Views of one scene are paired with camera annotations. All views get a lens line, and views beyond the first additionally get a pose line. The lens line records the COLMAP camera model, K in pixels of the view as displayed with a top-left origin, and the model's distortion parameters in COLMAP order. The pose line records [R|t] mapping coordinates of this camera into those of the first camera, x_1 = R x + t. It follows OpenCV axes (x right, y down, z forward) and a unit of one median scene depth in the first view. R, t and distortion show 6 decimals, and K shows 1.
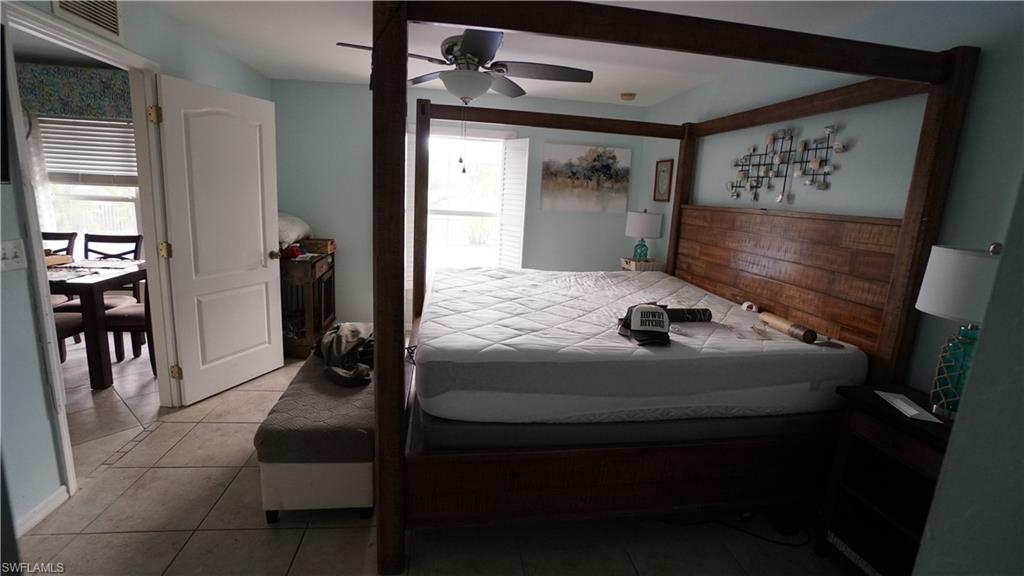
lens RADIAL K [[456.4, 0, 507.5], [0, 456.4, 280.5], [0, 0, 1]] dist [-0.063552, 0.024028]
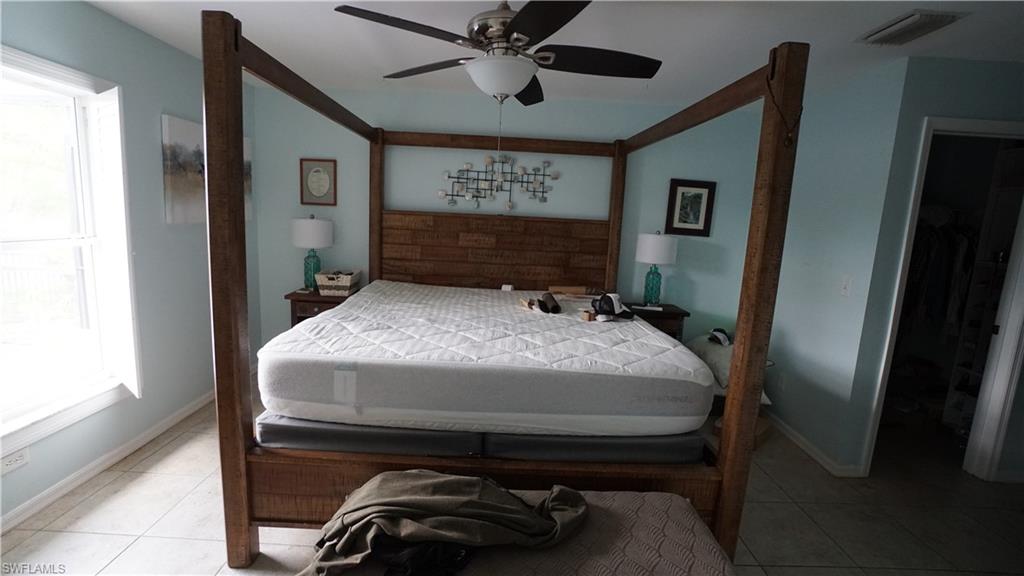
lens RADIAL K [[456.4, 0, 507.5], [0, 456.4, 280.5], [0, 0, 1]] dist [-0.063552, 0.024028]
pose [[0.110377, -0.194774, 0.974618, -0.718383], [0.143532, 0.973454, 0.178286, -0.188178], [-0.983471, 0.120210, 0.135404, 0.740412]]
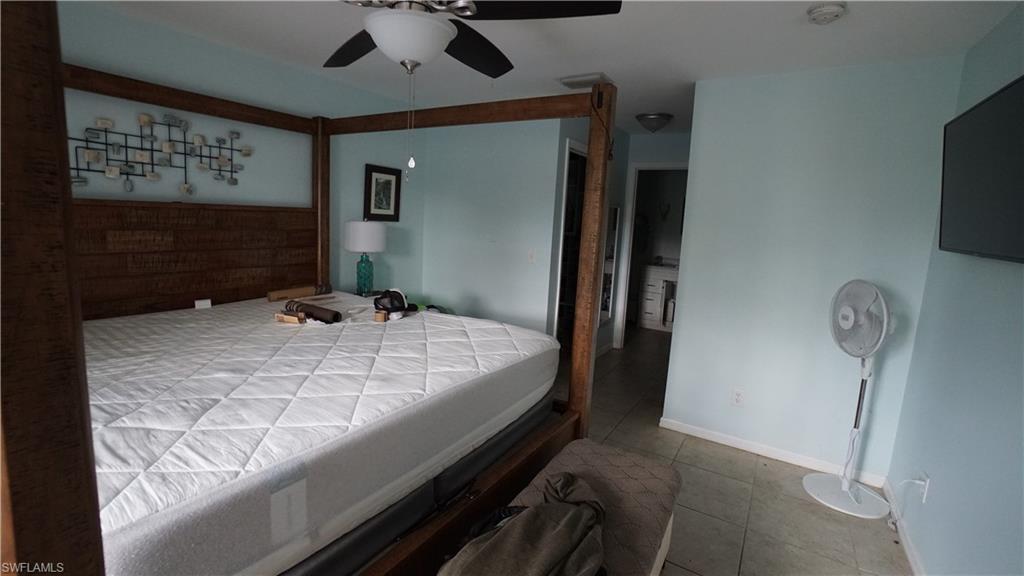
lens RADIAL K [[450.6, 0, 512.7], [0, 450.6, 278.6], [0, 0, 1]] dist [-0.059699, 0.023590]
pose [[-0.773959, -0.182490, 0.606371, -0.495418], [0.023684, 0.948562, 0.315704, -0.252532], [-0.632793, 0.258704, -0.729826, 1.144037]]
